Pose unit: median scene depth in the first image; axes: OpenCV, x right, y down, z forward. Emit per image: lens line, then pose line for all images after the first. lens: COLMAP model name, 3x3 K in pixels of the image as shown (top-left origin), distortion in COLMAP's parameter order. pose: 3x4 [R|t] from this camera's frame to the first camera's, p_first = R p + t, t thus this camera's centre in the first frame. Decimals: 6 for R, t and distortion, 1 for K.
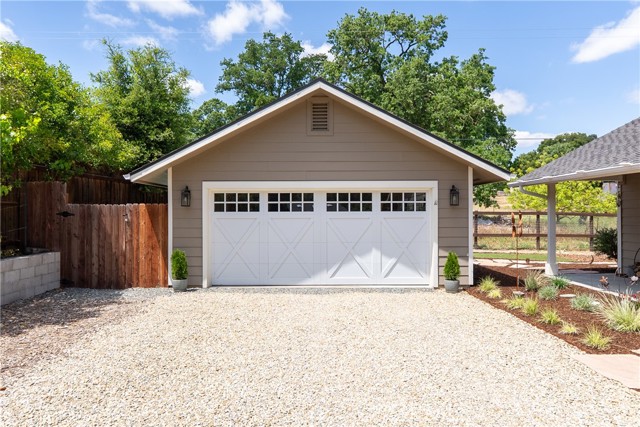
lens RADIAL K [[285.9, 0, 320.0], [0, 285.9, 213.5], [0, 0, 1]] dist [-0.000591, 0.000145]
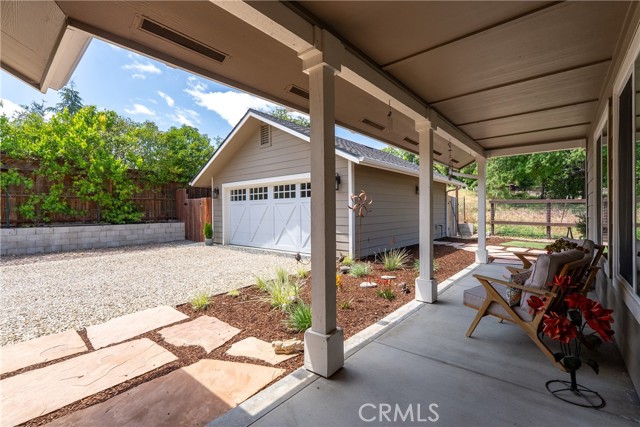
lens RADIAL K [[285.9, 0, 320.0], [0, 285.9, 213.5], [0, 0, 1]] dist [-0.000591, 0.000145]
pose [[0.765874, 0.001867, -0.642989, 1.125309], [0.045726, 0.997306, 0.057361, -0.005923], [0.641363, -0.073333, 0.763725, 0.049532]]
